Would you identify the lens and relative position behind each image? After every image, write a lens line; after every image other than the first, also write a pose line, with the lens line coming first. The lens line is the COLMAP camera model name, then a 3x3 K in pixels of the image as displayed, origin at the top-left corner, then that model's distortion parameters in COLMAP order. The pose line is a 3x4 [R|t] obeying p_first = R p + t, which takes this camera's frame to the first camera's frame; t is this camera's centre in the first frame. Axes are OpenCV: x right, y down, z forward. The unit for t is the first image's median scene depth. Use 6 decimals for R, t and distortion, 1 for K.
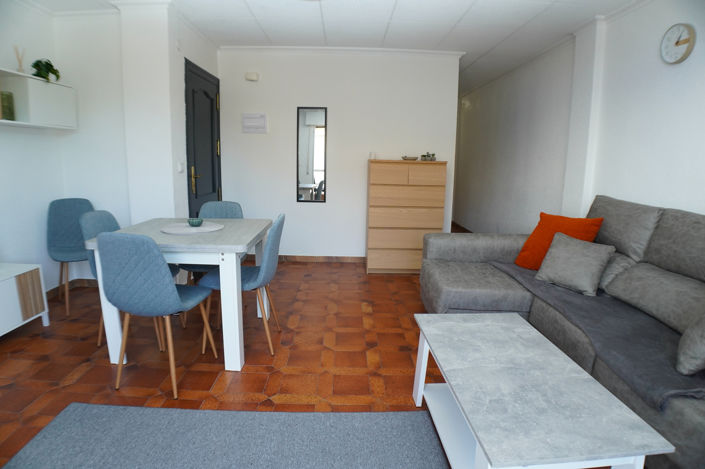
lens RADIAL K [[387.2, 0, 352.5], [0, 387.2, 234.5], [0, 0, 1]] dist [-0.140165, 0.038467]
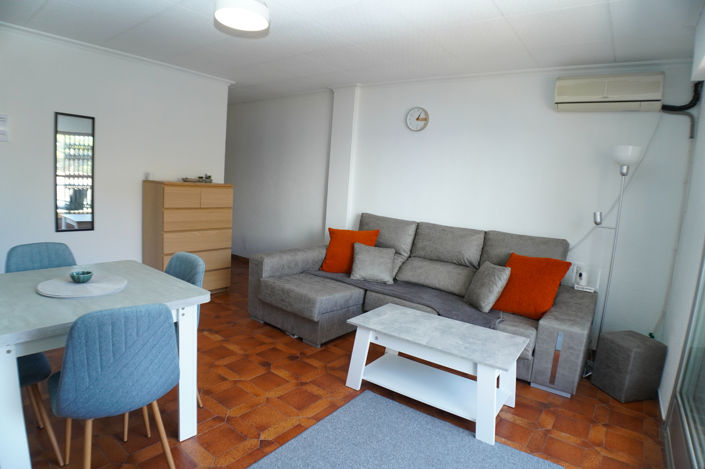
lens RADIAL K [[387.2, 0, 352.5], [0, 387.2, 234.5], [0, 0, 1]] dist [-0.140165, 0.038467]
pose [[0.616008, -0.078033, 0.783865, -0.634799], [0.088369, 0.995646, 0.029670, -0.089088], [-0.782767, 0.050993, 0.620222, 0.139558]]
